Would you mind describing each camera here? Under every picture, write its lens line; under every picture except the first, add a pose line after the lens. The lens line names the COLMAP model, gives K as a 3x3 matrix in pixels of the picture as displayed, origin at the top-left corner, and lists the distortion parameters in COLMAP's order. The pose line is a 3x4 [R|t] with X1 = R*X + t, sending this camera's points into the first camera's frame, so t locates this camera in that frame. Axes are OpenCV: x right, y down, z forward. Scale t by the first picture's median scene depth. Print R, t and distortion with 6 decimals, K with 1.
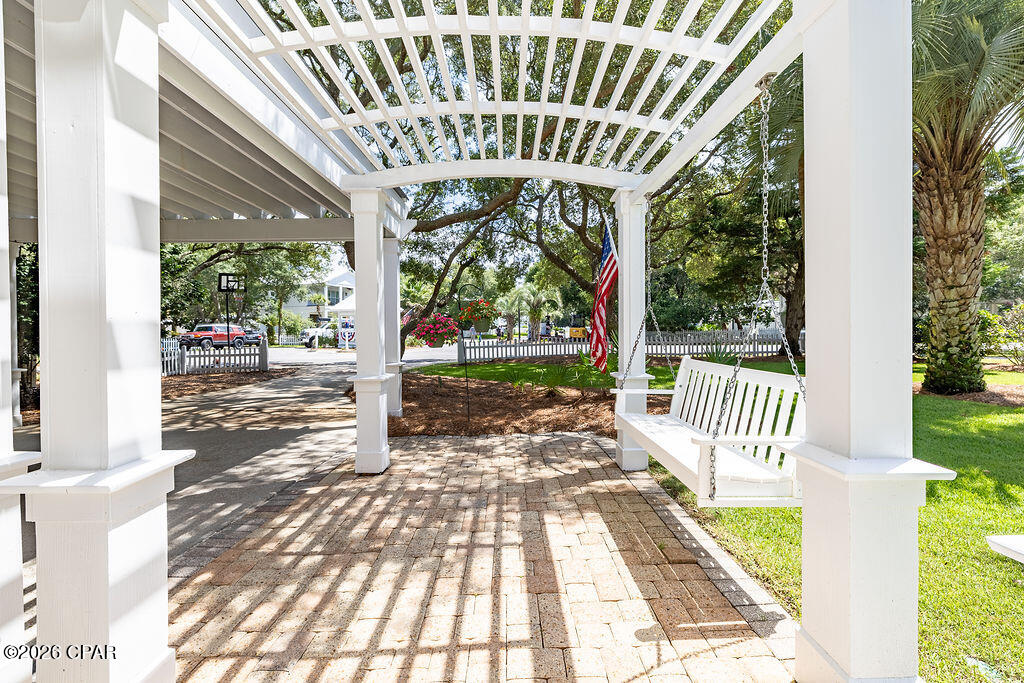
lens RADIAL K [[425.3, 0, 513.3], [0, 425.3, 336.1], [0, 0, 1]] dist [-0.001977, 0.000610]
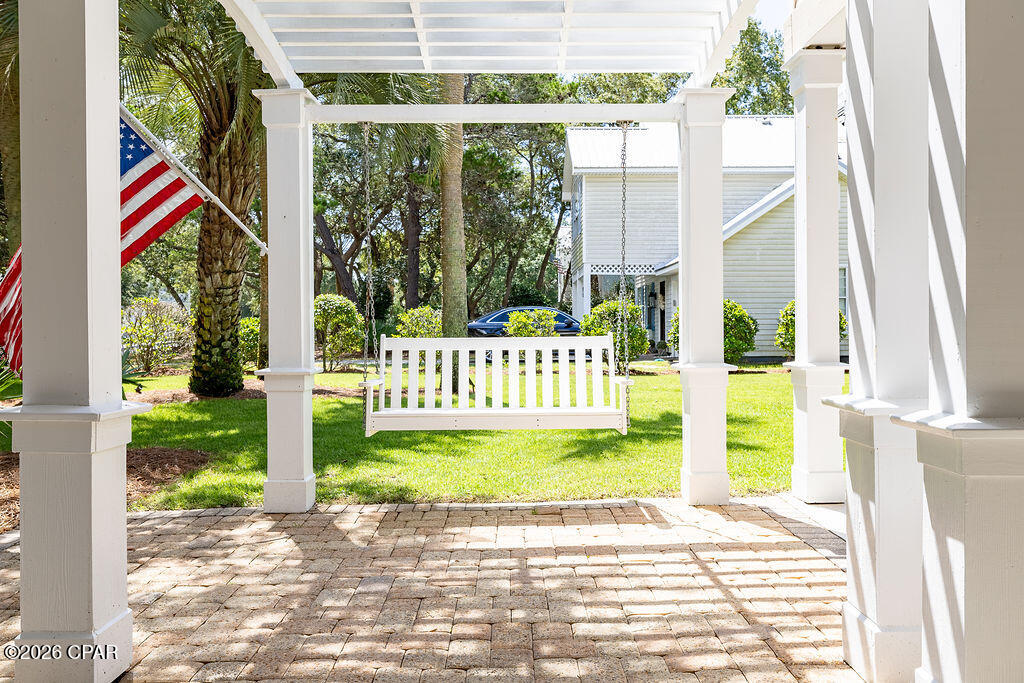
lens RADIAL K [[809.3, 0, 512.6], [0, 809.3, 340.0], [0, 0, 1]] dist [0.013253, 0.001920]
pose [[-0.016441, -0.003083, 0.999860, -1.166752], [0.026913, 0.999632, 0.003525, 0.062184], [-0.999503, 0.026968, -0.016352, 0.806899]]
